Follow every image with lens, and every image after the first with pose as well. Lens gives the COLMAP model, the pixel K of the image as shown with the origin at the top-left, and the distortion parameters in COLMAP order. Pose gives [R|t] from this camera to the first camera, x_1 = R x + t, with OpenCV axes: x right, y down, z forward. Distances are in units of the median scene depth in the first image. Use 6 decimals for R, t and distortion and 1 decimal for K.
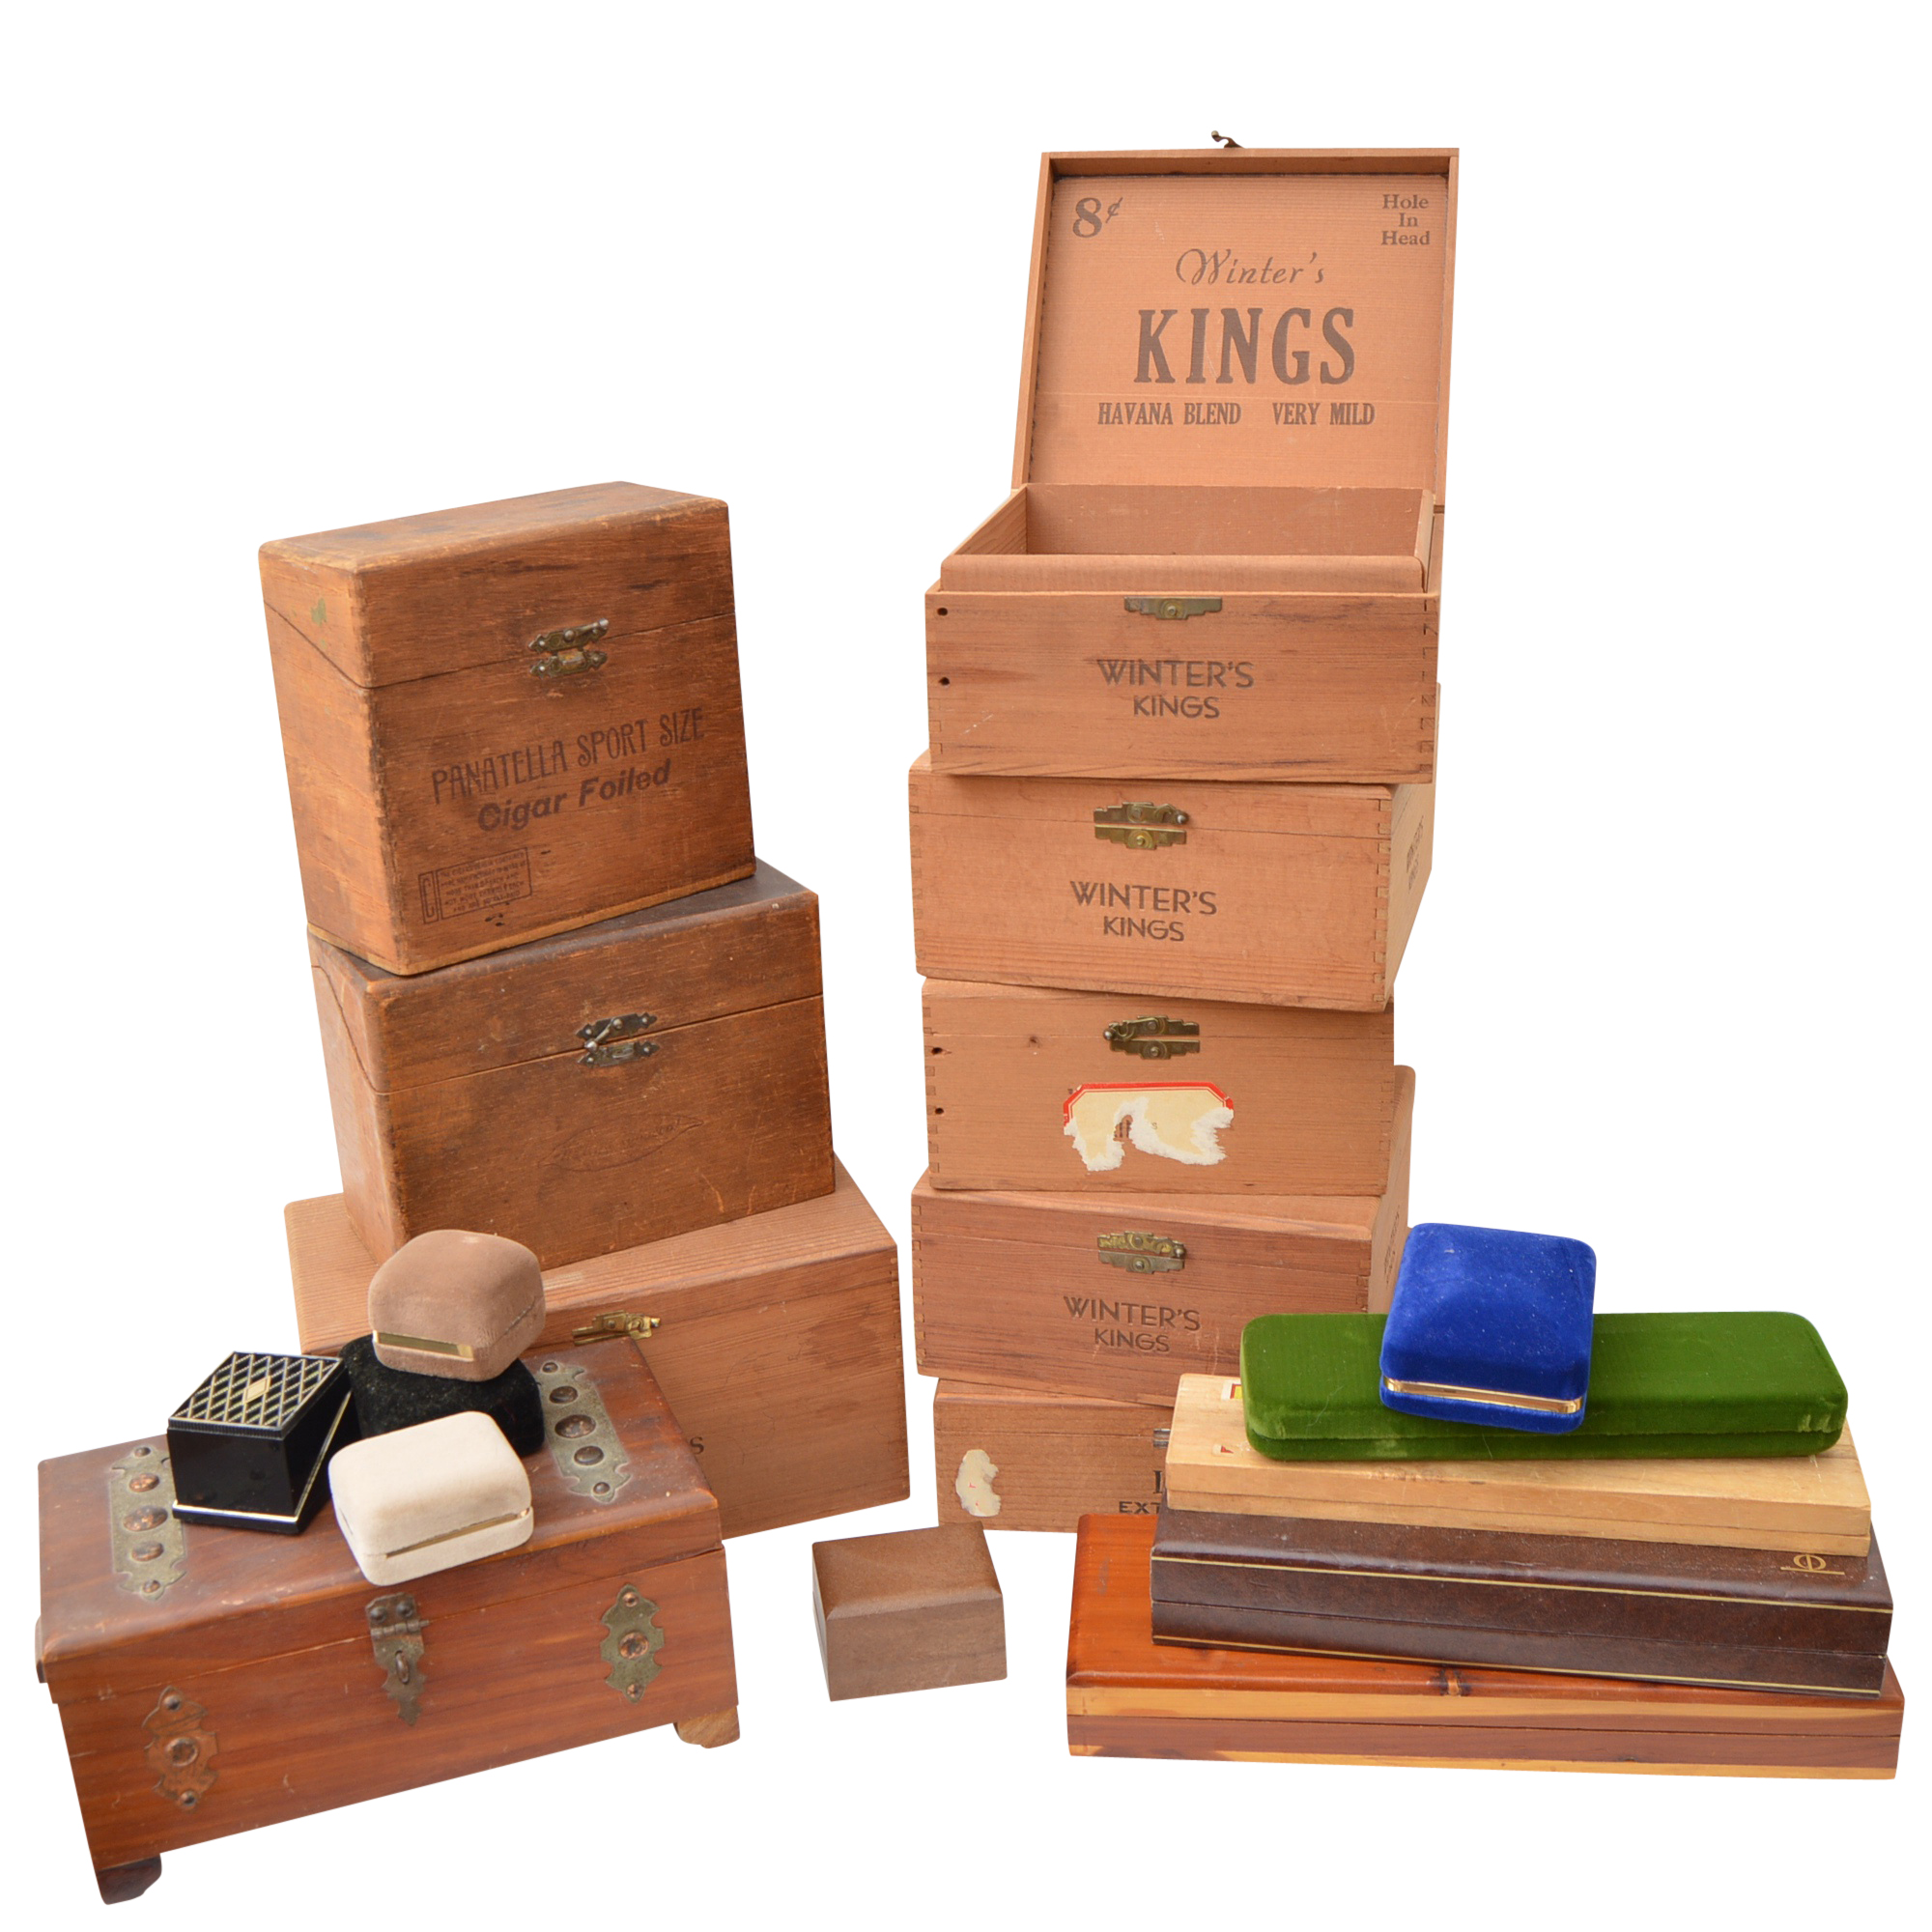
lens RADIAL K [[2210.0, 0, 966.0], [0, 2210.0, 966.0], [0, 0, 1]] dist [-0.091498, 0.015509]
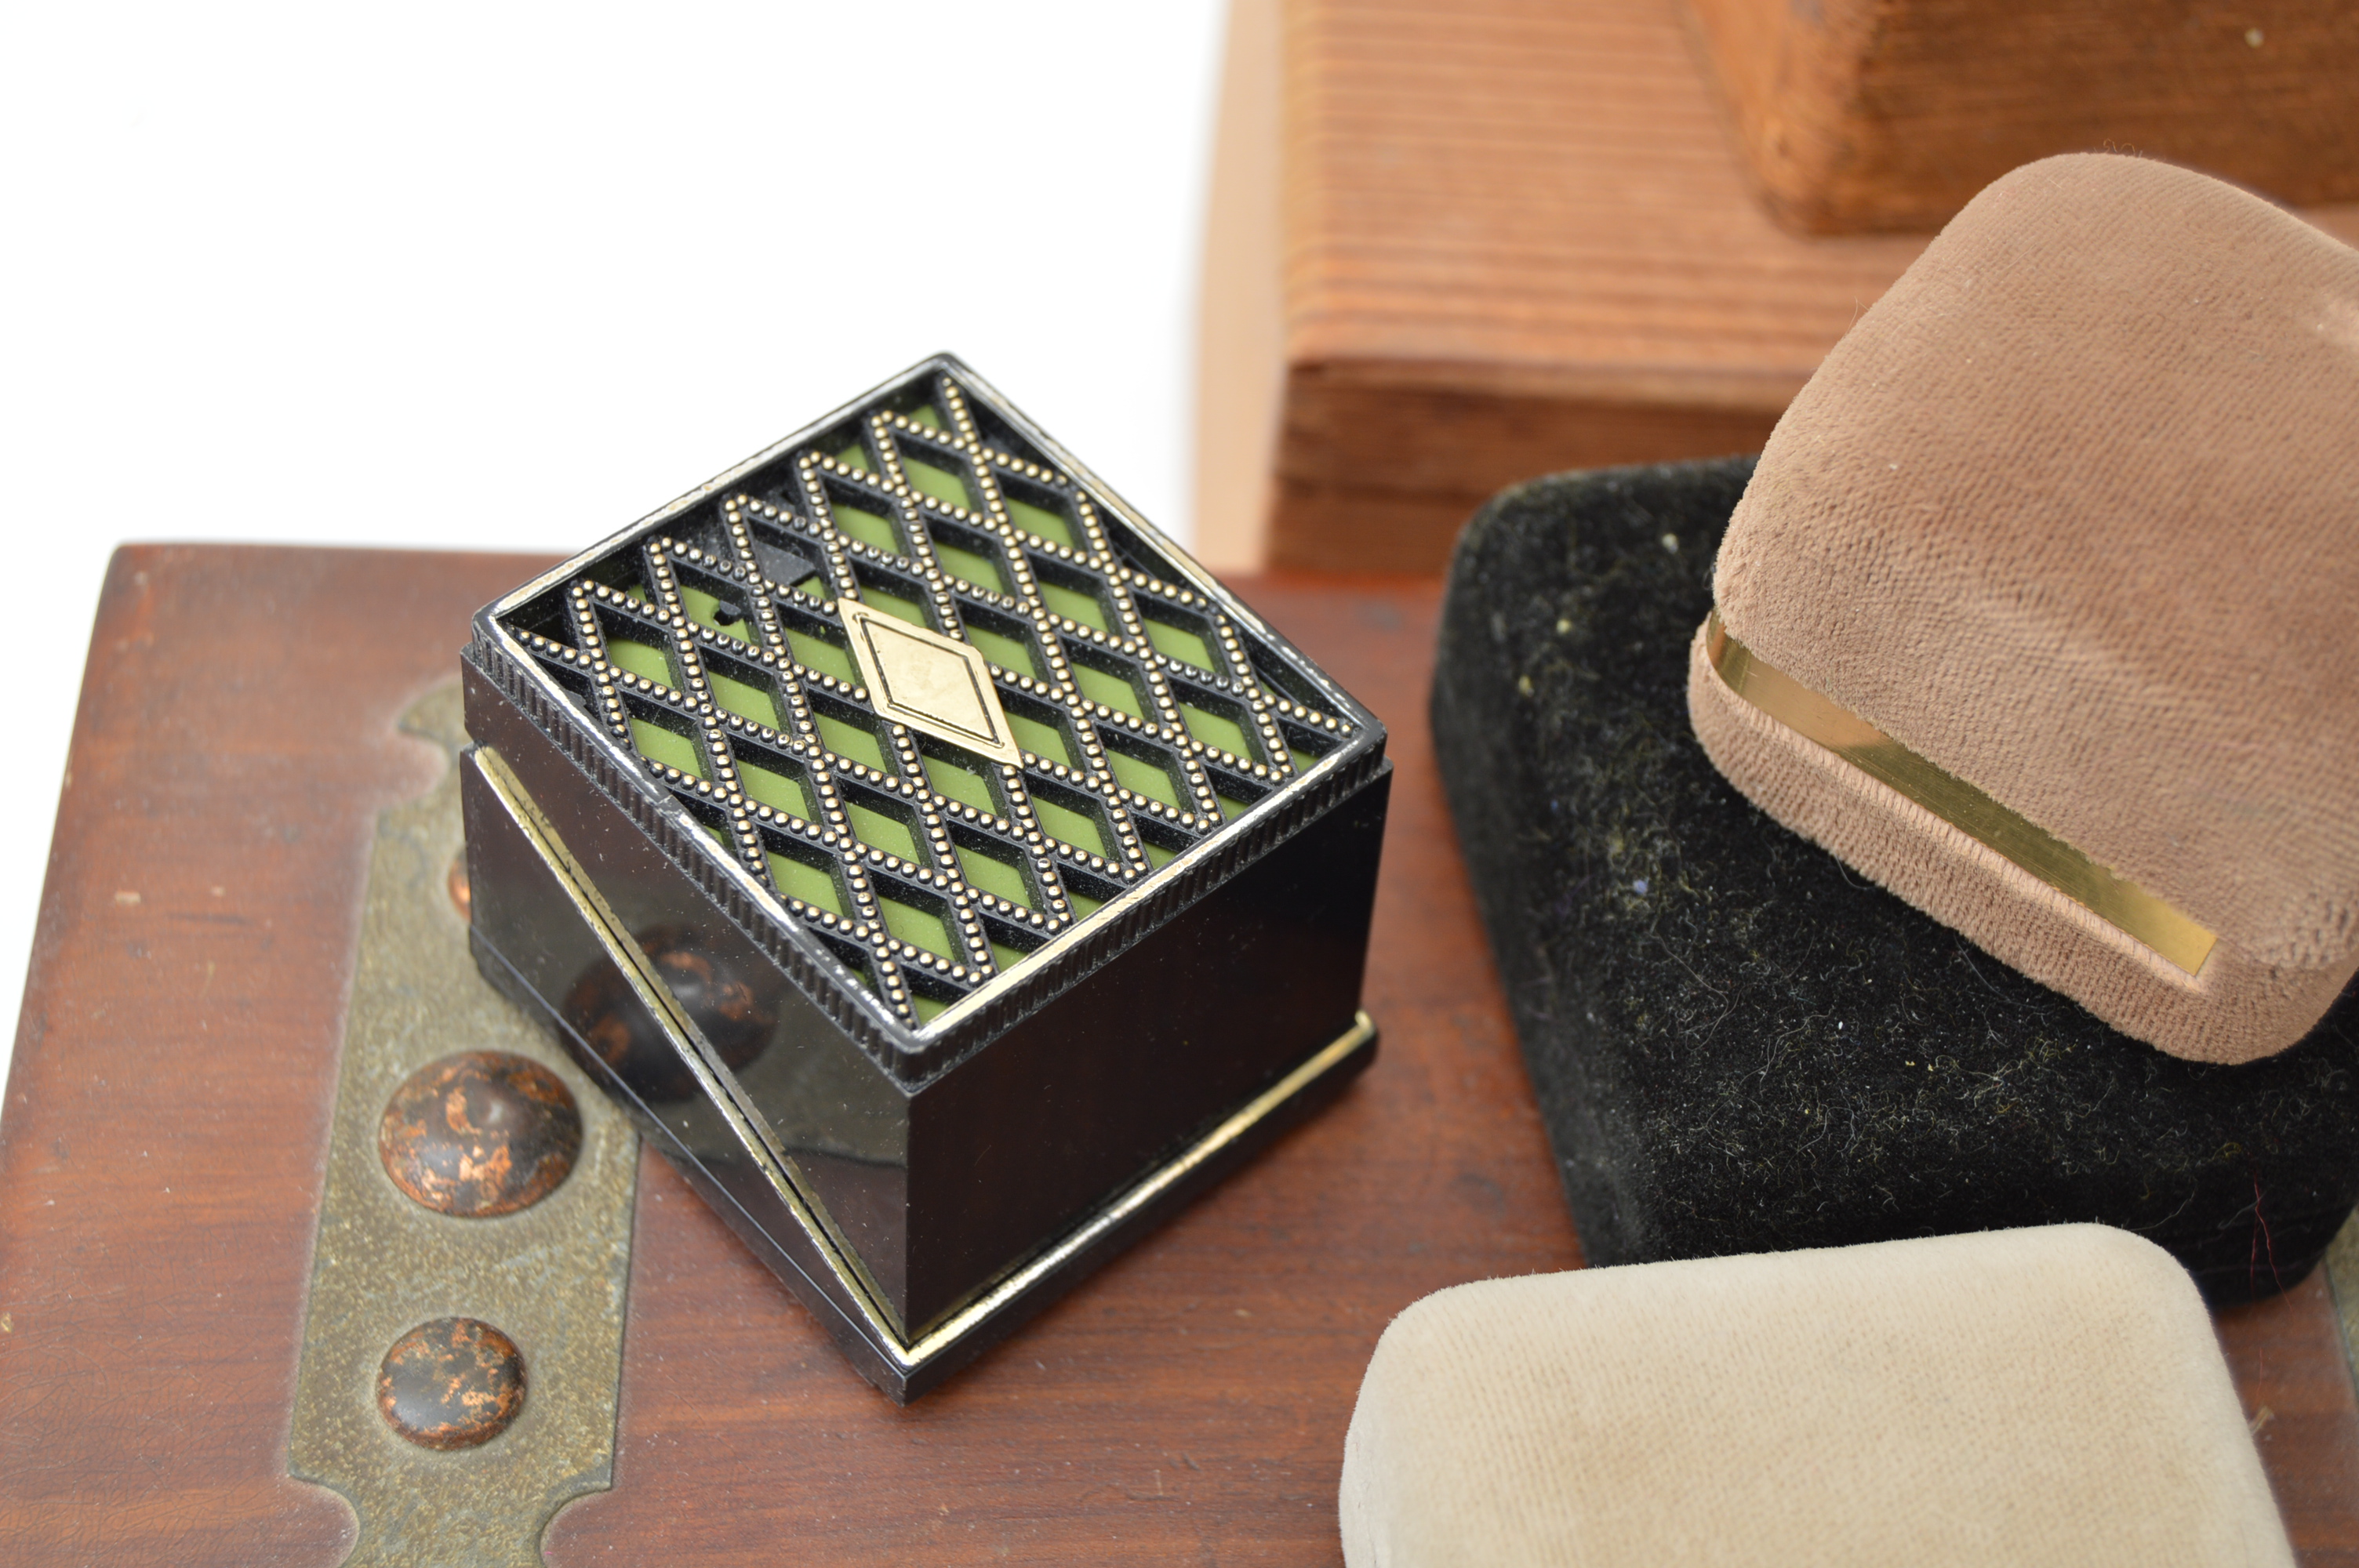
lens RADIAL K [[3831.1, 0, 1179.5], [0, 3831.1, 784.0], [0, 0, 1]] dist [-0.028614, -0.038491]
pose [[0.932357, 0.336551, -0.132077, -0.271337], [-0.223794, 0.824159, 0.520268, 0.011328], [0.283950, -0.455517, 0.843728, 0.705153]]
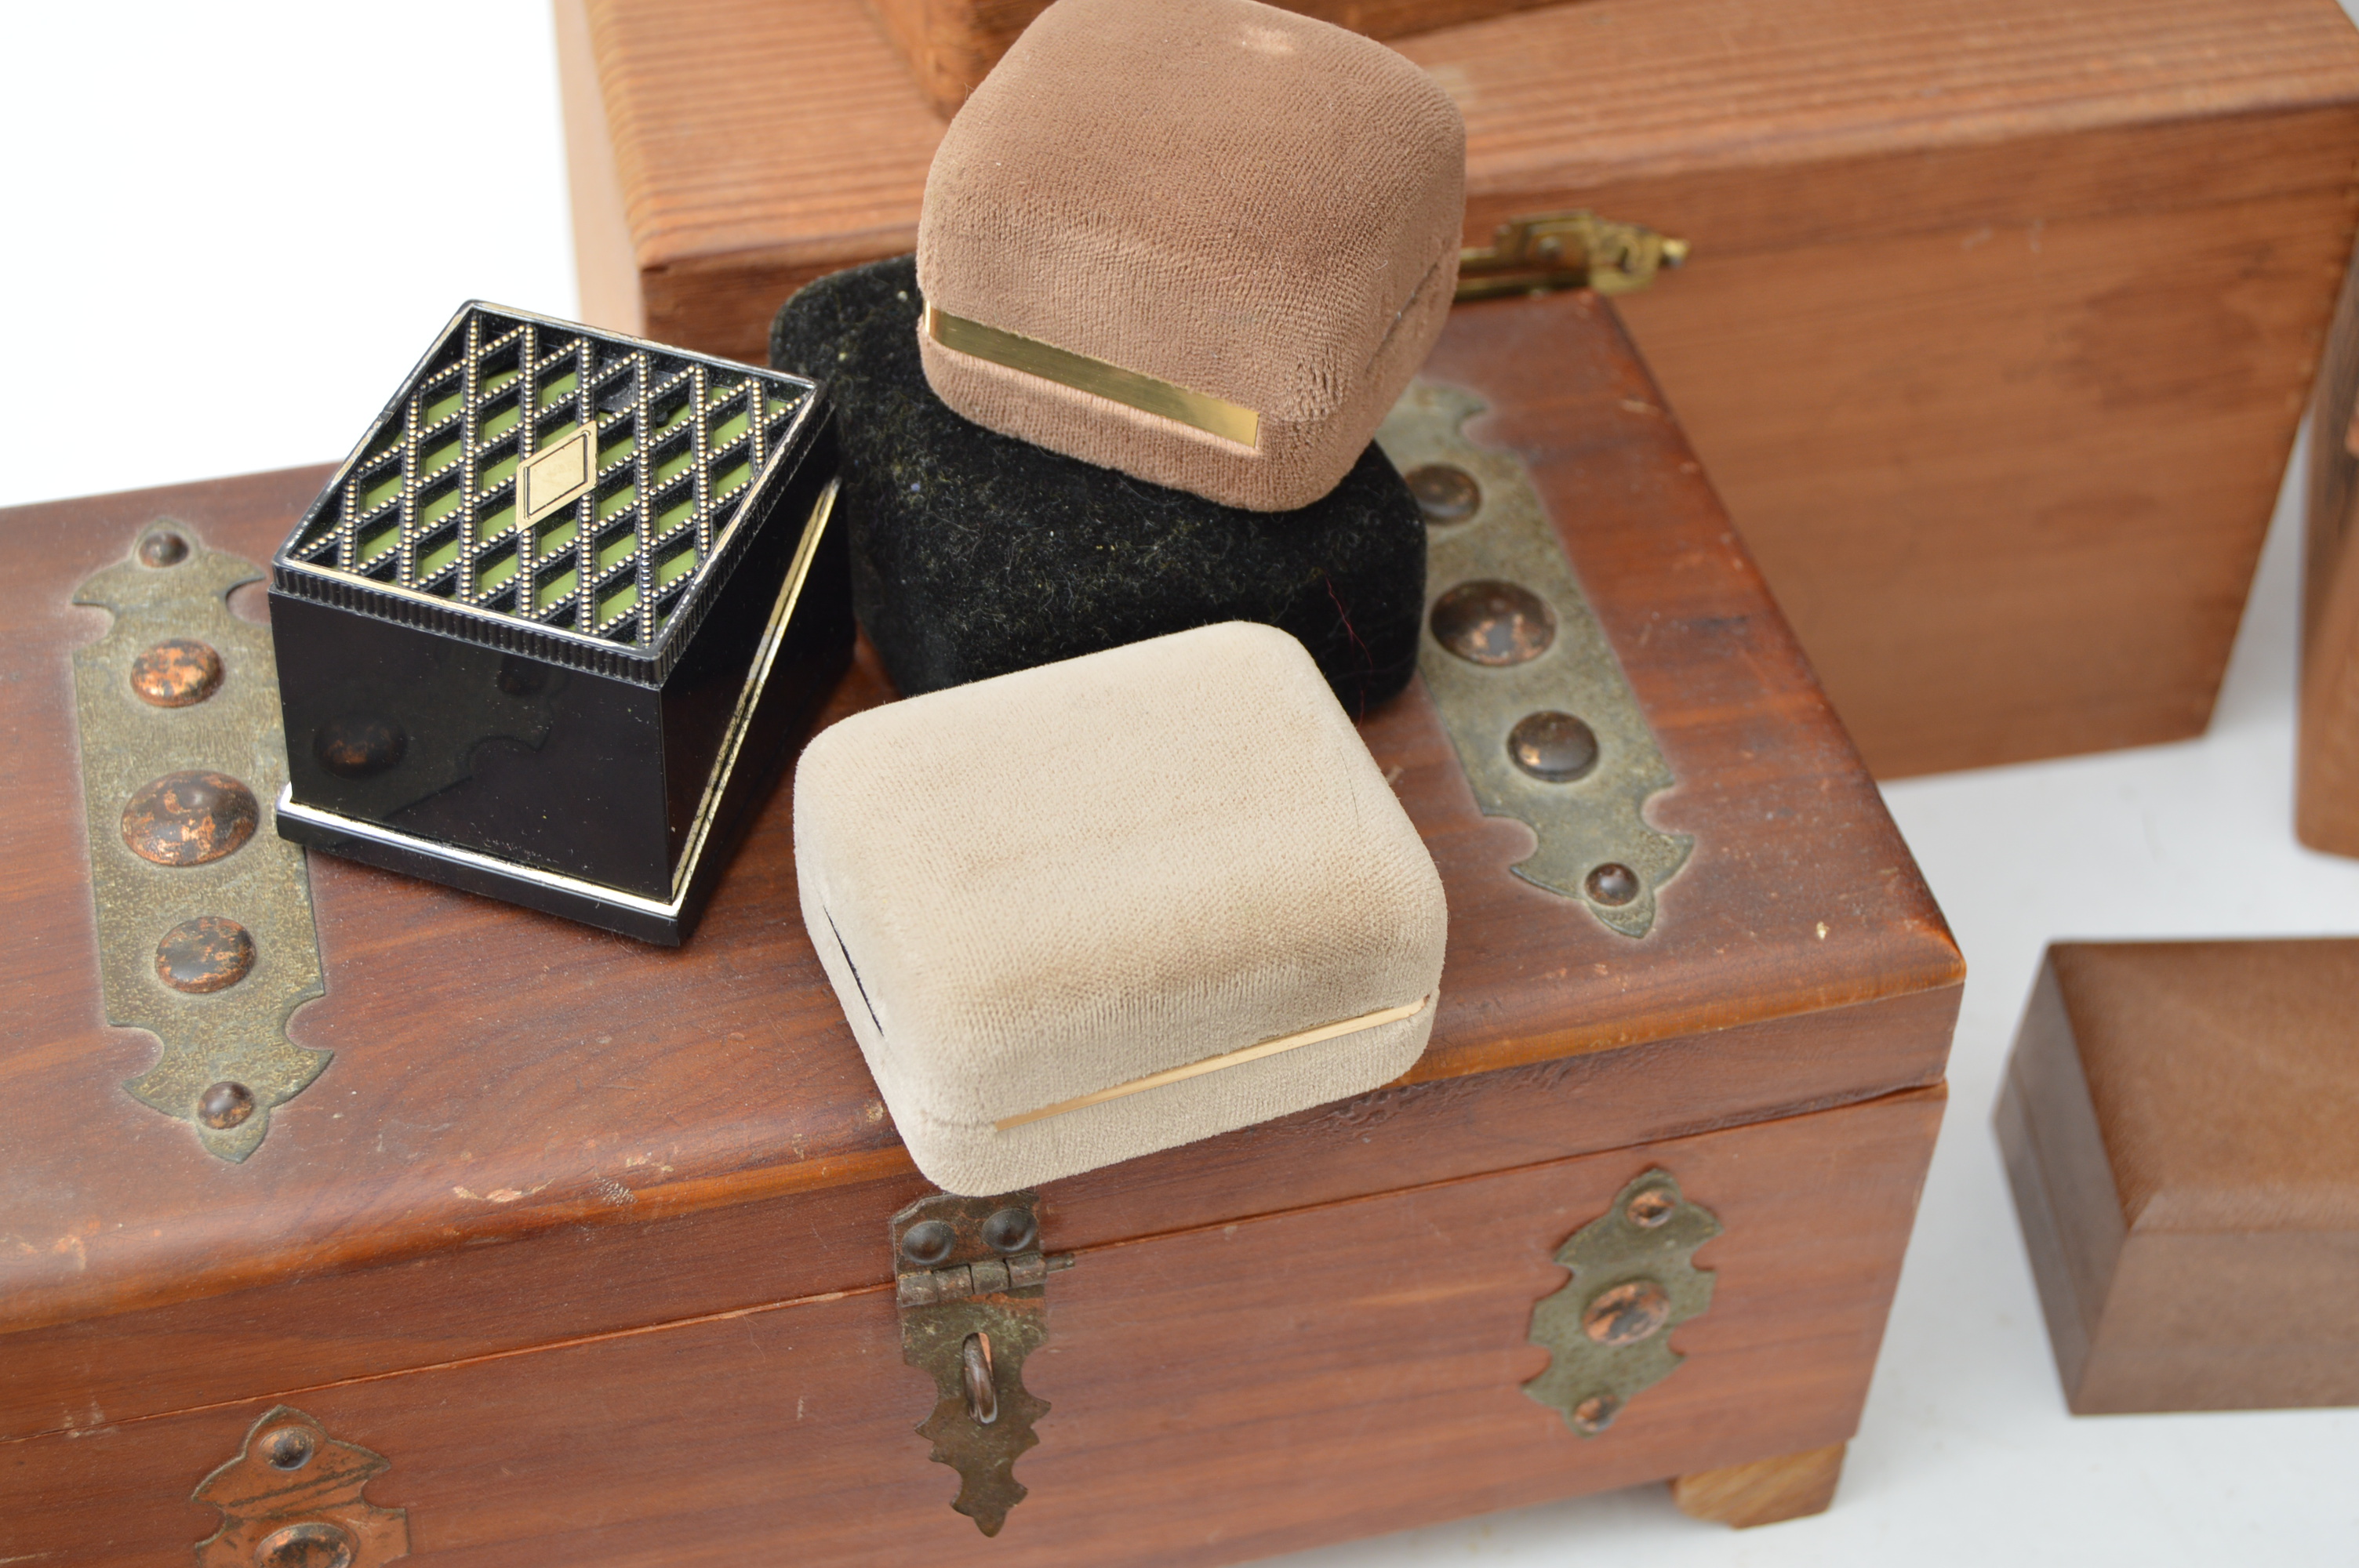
lens RADIAL K [[4066.4, 0, 1179.5], [0, 4066.4, 784.0], [0, 0, 1]] dist [-0.028591, -0.056779]
pose [[0.990359, 0.132732, -0.039626, -0.208218], [-0.105007, 0.905944, 0.410171, -0.010749], [0.090342, -0.402055, 0.911148, 0.464372]]
